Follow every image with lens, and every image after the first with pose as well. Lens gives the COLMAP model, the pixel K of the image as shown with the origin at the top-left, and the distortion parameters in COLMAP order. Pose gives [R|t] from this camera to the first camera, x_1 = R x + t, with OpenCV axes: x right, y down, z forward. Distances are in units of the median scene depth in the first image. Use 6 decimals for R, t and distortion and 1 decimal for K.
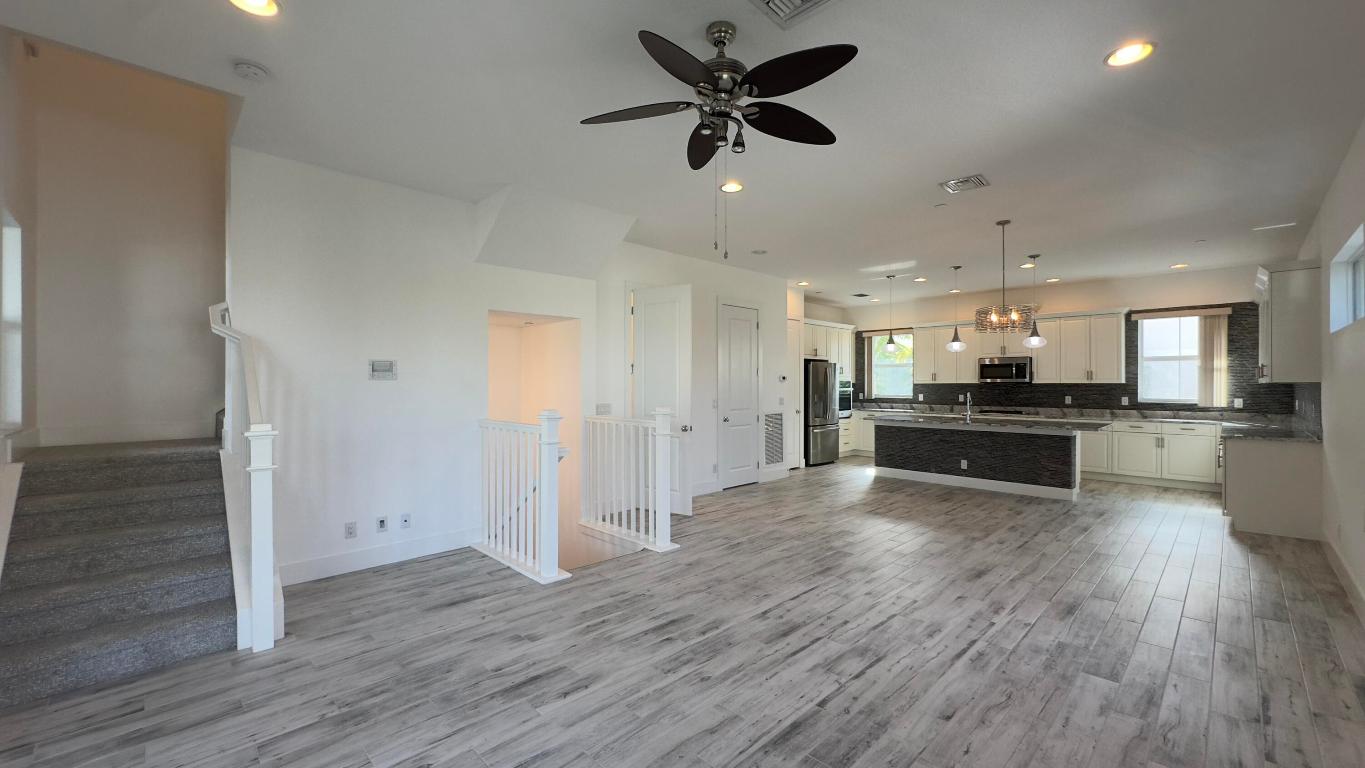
lens RADIAL K [[545.7, 0, 681.2], [0, 545.7, 383.2], [0, 0, 1]] dist [-0.002557, 0.000527]
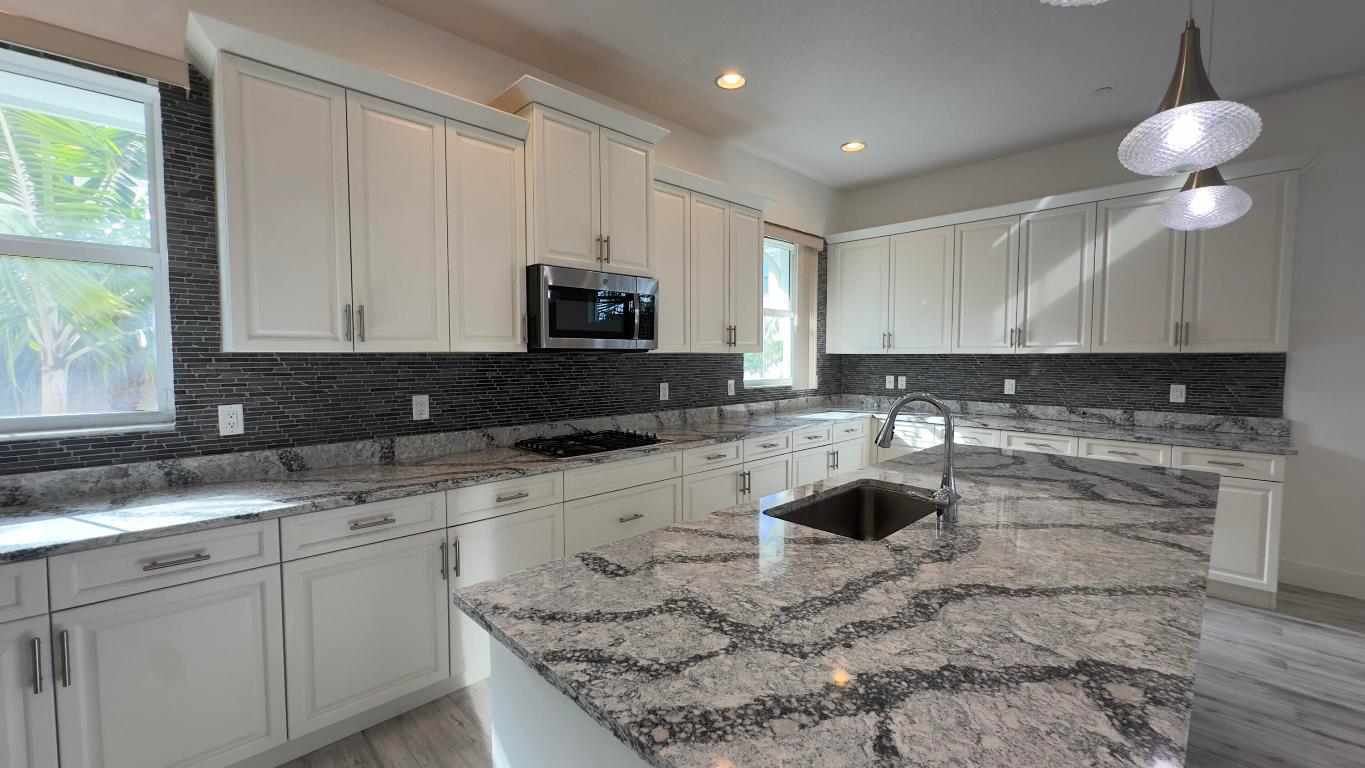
lens RADIAL K [[545.7, 0, 681.2], [0, 545.7, 383.2], [0, 0, 1]] dist [-0.002557, 0.000527]
pose [[0.000954, -0.052596, 0.998615, 0.294530], [-0.001287, 0.998615, 0.052597, 0.001257], [-0.999999, -0.001336, 0.000885, 1.046195]]
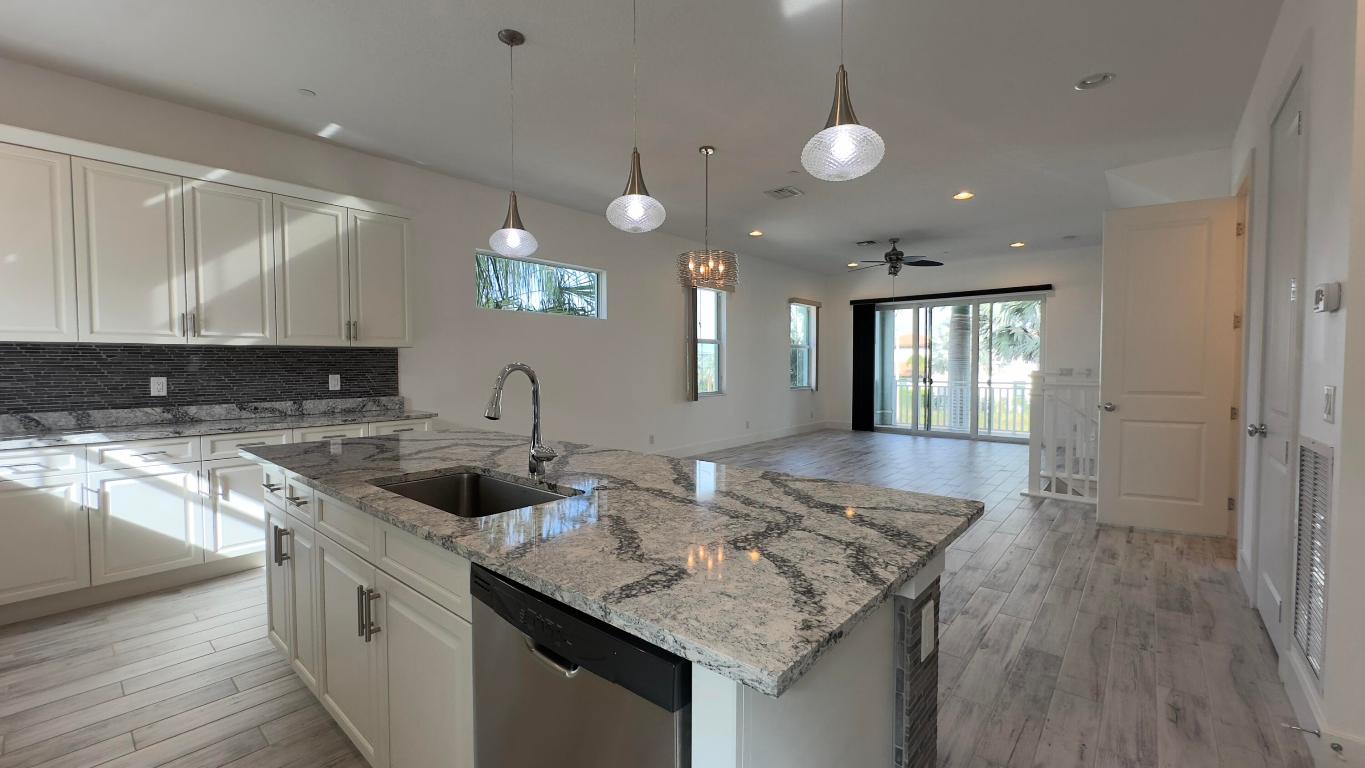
lens RADIAL K [[545.7, 0, 681.2], [0, 545.7, 383.2], [0, 0, 1]] dist [-0.002557, 0.000527]
pose [[-0.996403, 0.006633, -0.084479, 0.455713], [0.003714, 0.999392, 0.034671, 0.016664], [0.084658, 0.034233, -0.995822, 1.184821]]
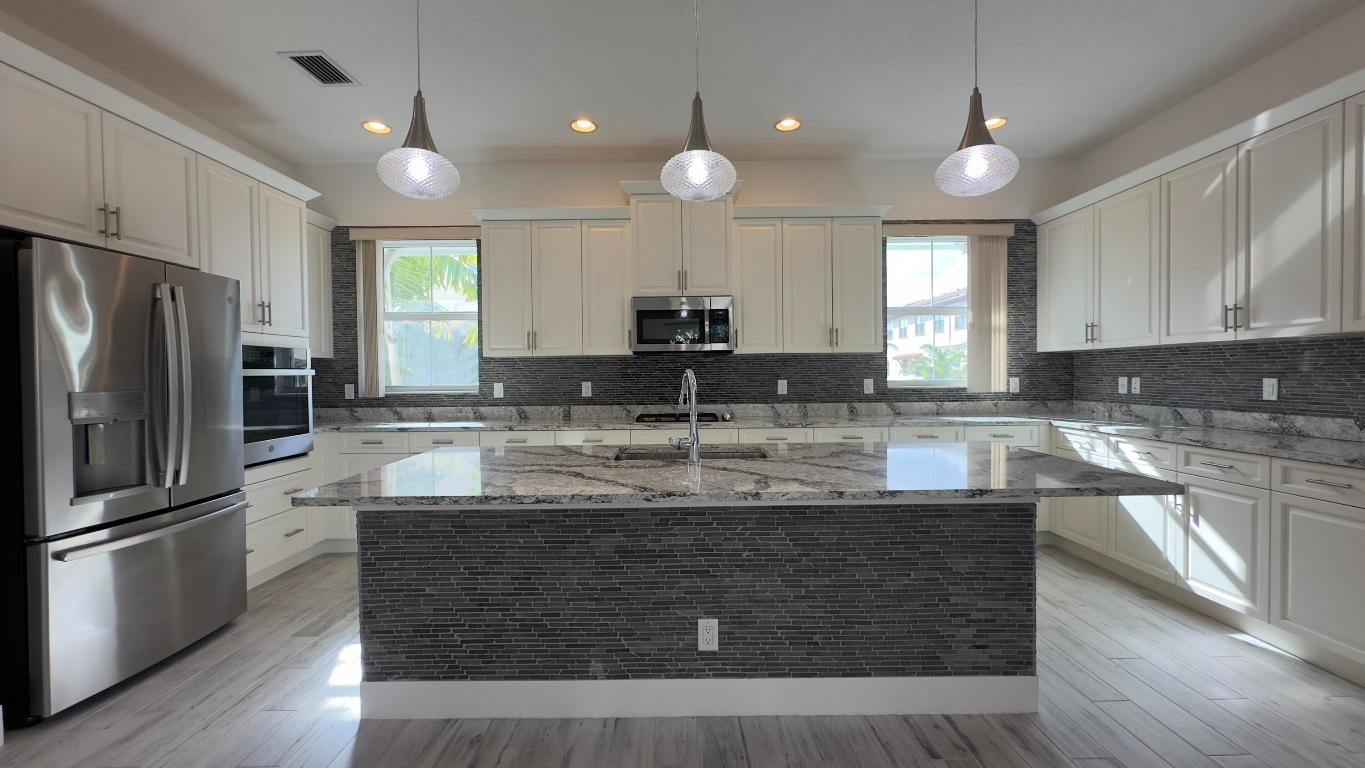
lens RADIAL K [[545.7, 0, 681.2], [0, 545.7, 383.2], [0, 0, 1]] dist [-0.002557, 0.000527]
pose [[0.695113, -0.019218, 0.718644, 0.291518], [0.009905, 0.999804, 0.017156, 0.018266], [-0.718833, -0.004807, 0.695167, 0.754719]]
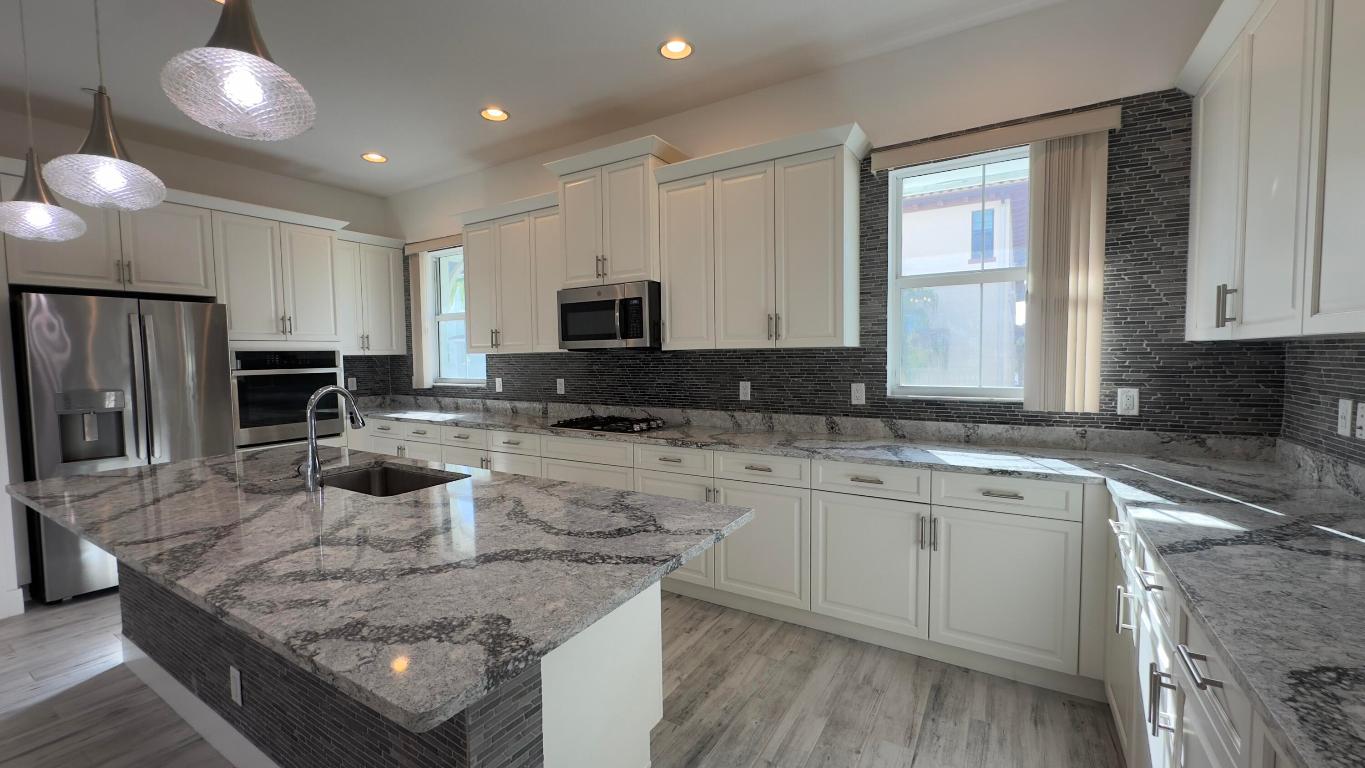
lens RADIAL K [[545.7, 0, 681.2], [0, 545.7, 383.2], [0, 0, 1]] dist [-0.002557, 0.000527]
pose [[0.970369, -0.026779, 0.240141, 0.603572], [0.014140, 0.998430, 0.054201, 0.002883], [-0.241215, -0.049199, 0.969224, 0.662158]]
